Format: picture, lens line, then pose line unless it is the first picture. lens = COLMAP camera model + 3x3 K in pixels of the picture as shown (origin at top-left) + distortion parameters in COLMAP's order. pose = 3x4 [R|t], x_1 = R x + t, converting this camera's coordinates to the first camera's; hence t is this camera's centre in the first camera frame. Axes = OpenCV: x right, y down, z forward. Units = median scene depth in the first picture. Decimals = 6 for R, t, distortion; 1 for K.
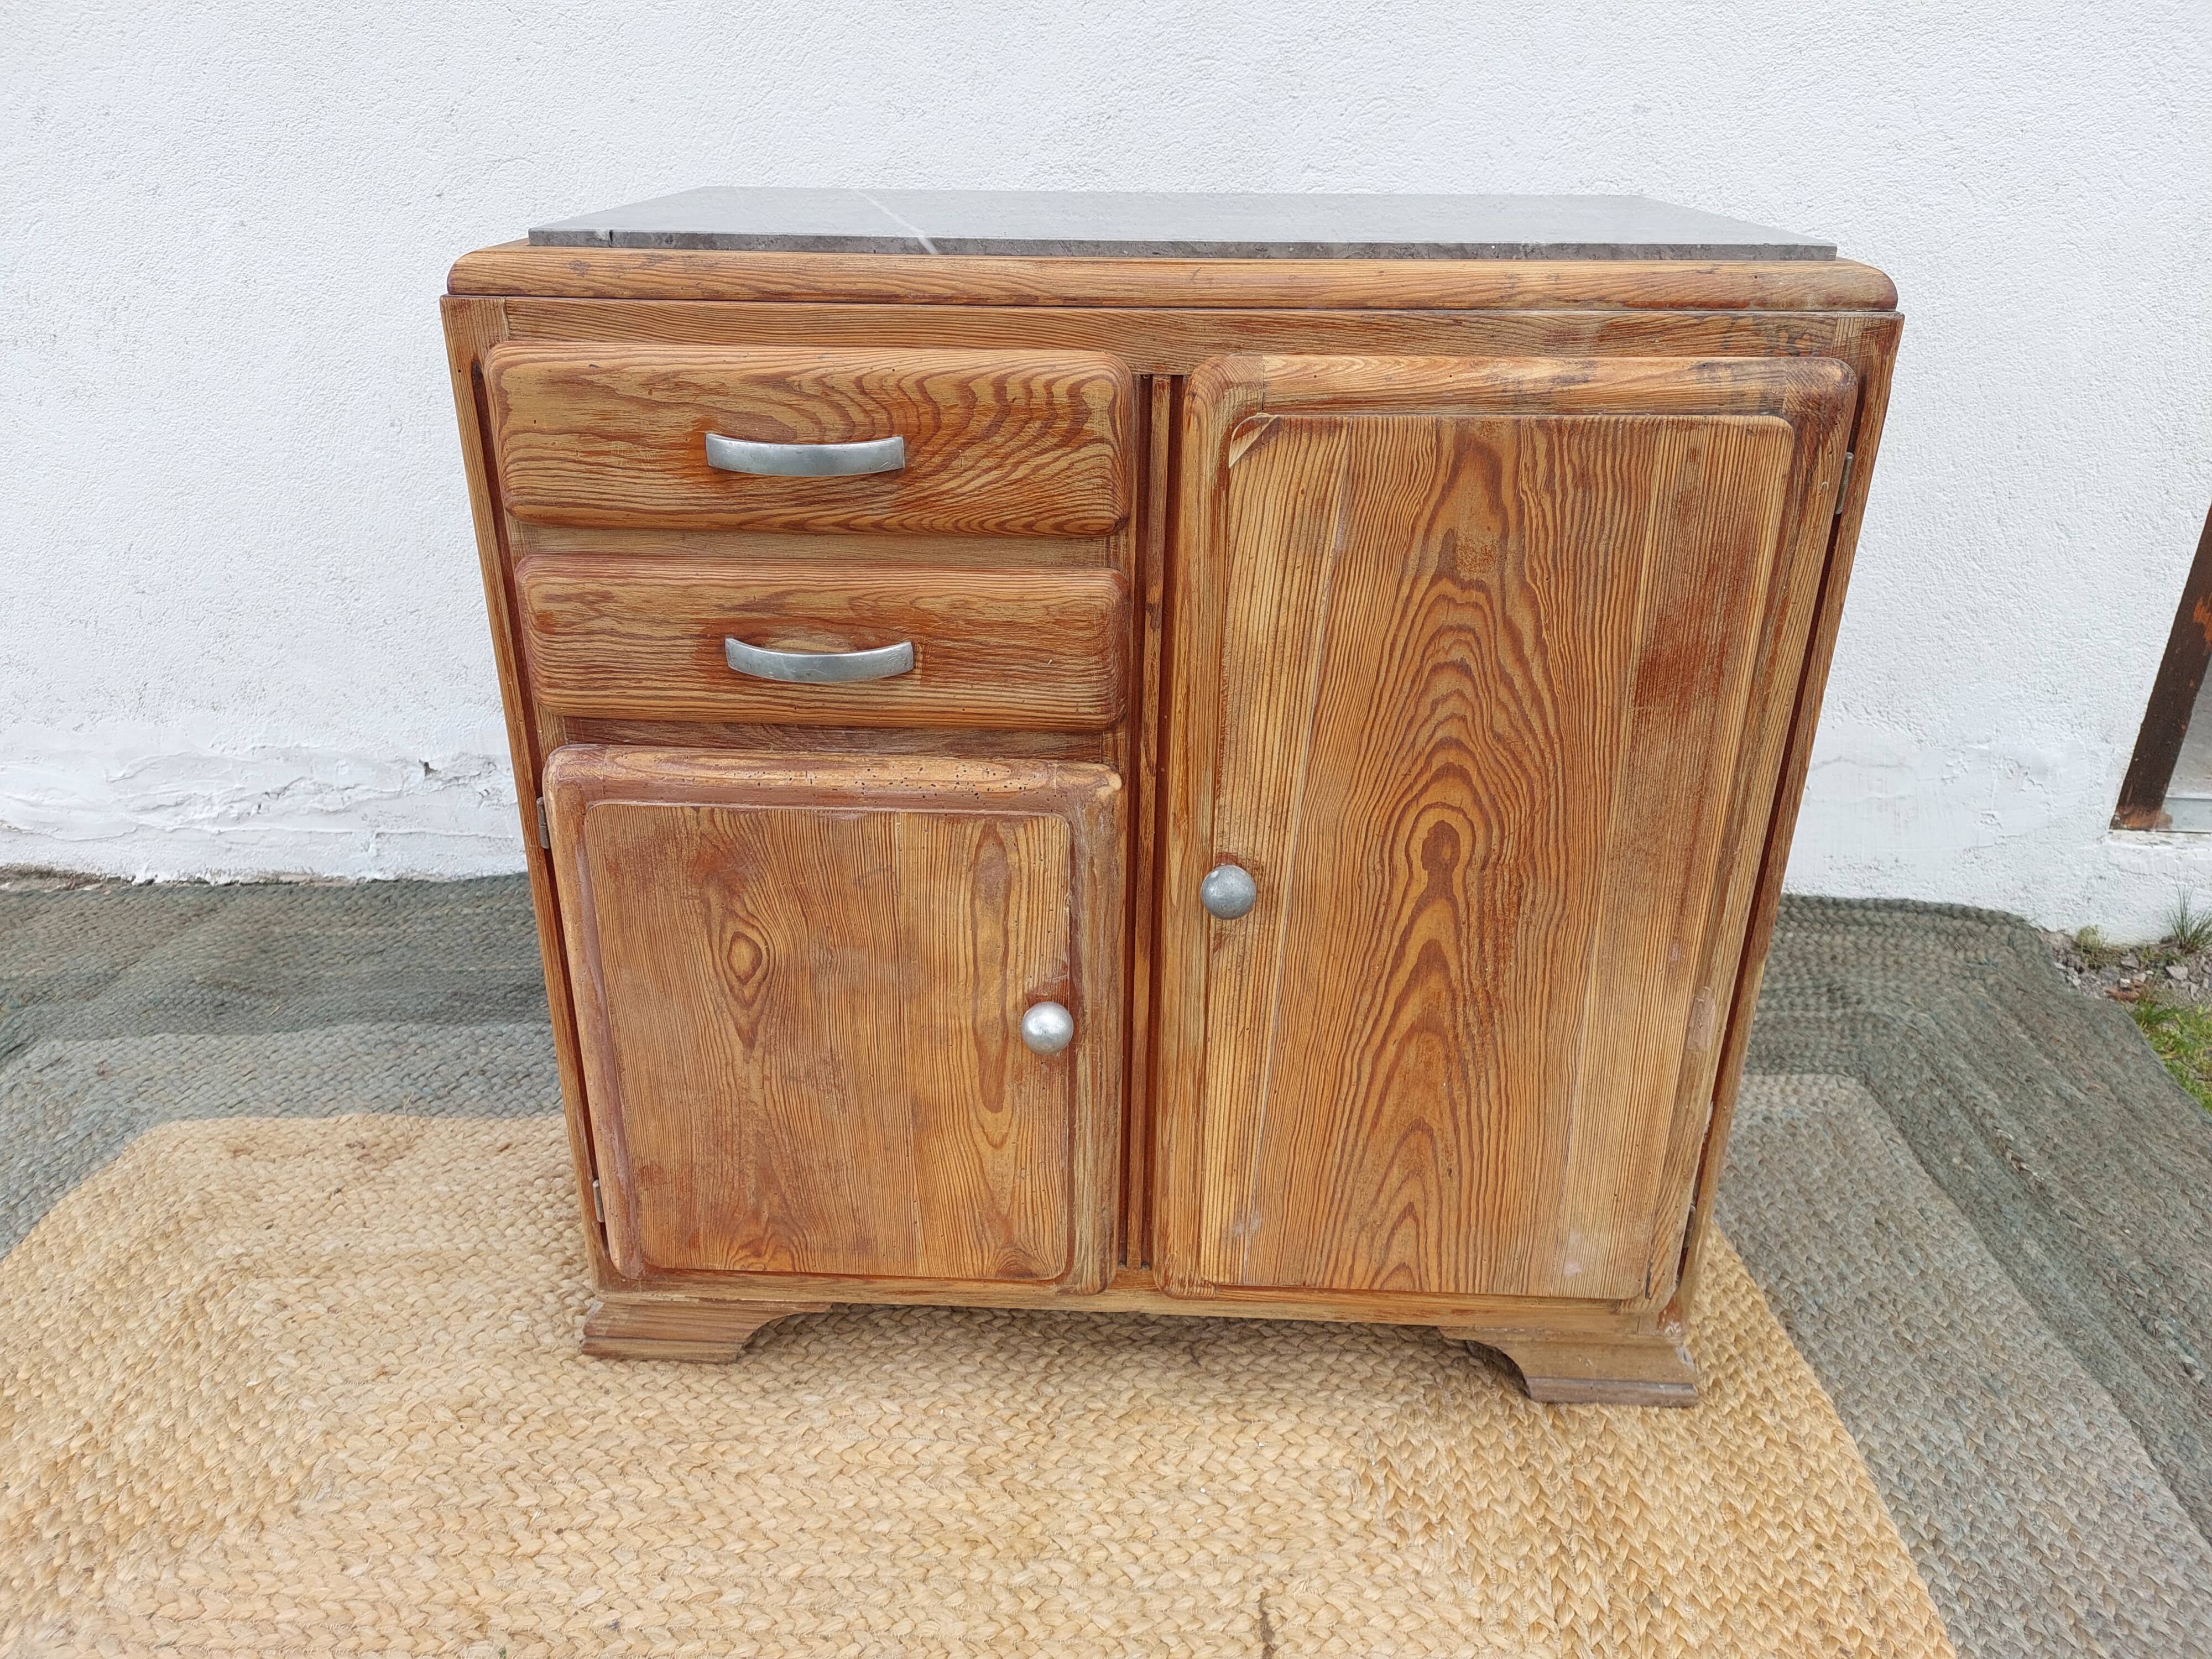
lens RADIAL K [[1566.2, 0, 1094.8], [0, 1566.2, 823.4], [0, 0, 1]] dist [0.082604, -0.089854]
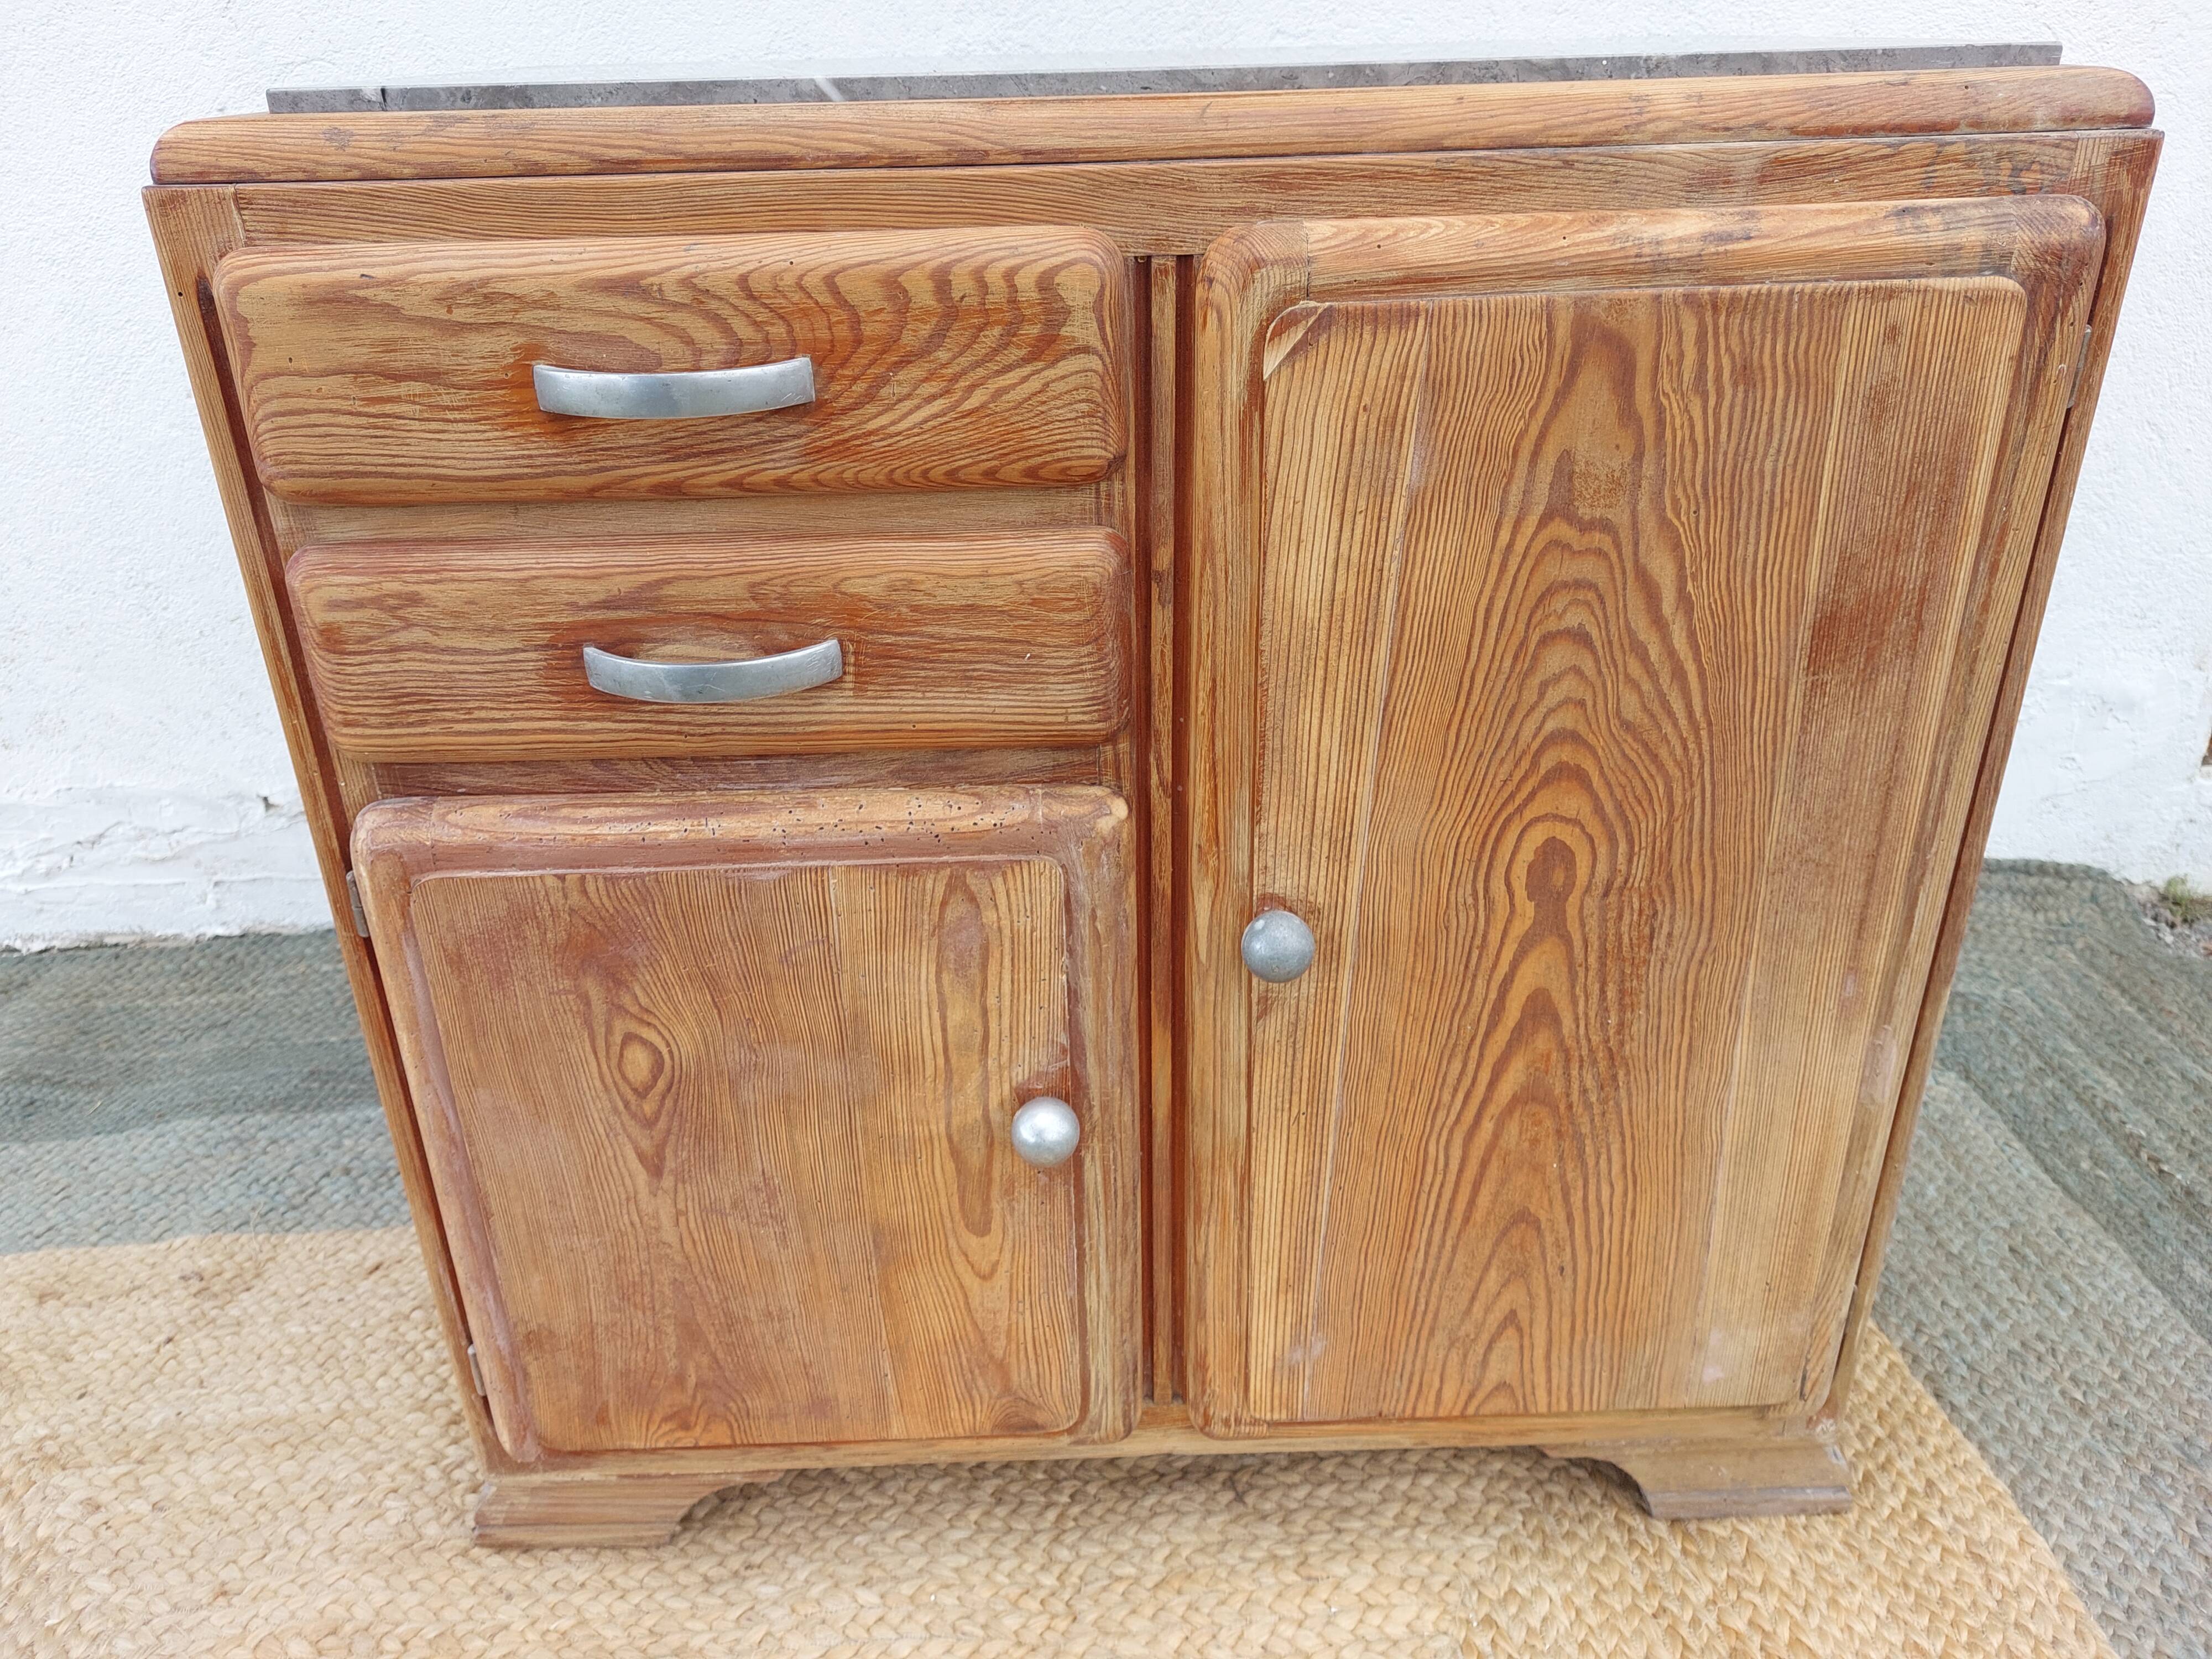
lens RADIAL K [[1586.8, 0, 1097.7], [0, 1586.8, 822.9], [0, 0, 1]] dist [0.044888, -0.037754]
pose [[0.997437, -0.057235, 0.042939, -0.028005], [0.056132, 0.998072, 0.026475, -0.036821], [-0.044372, -0.023997, 0.998727, 0.214263]]
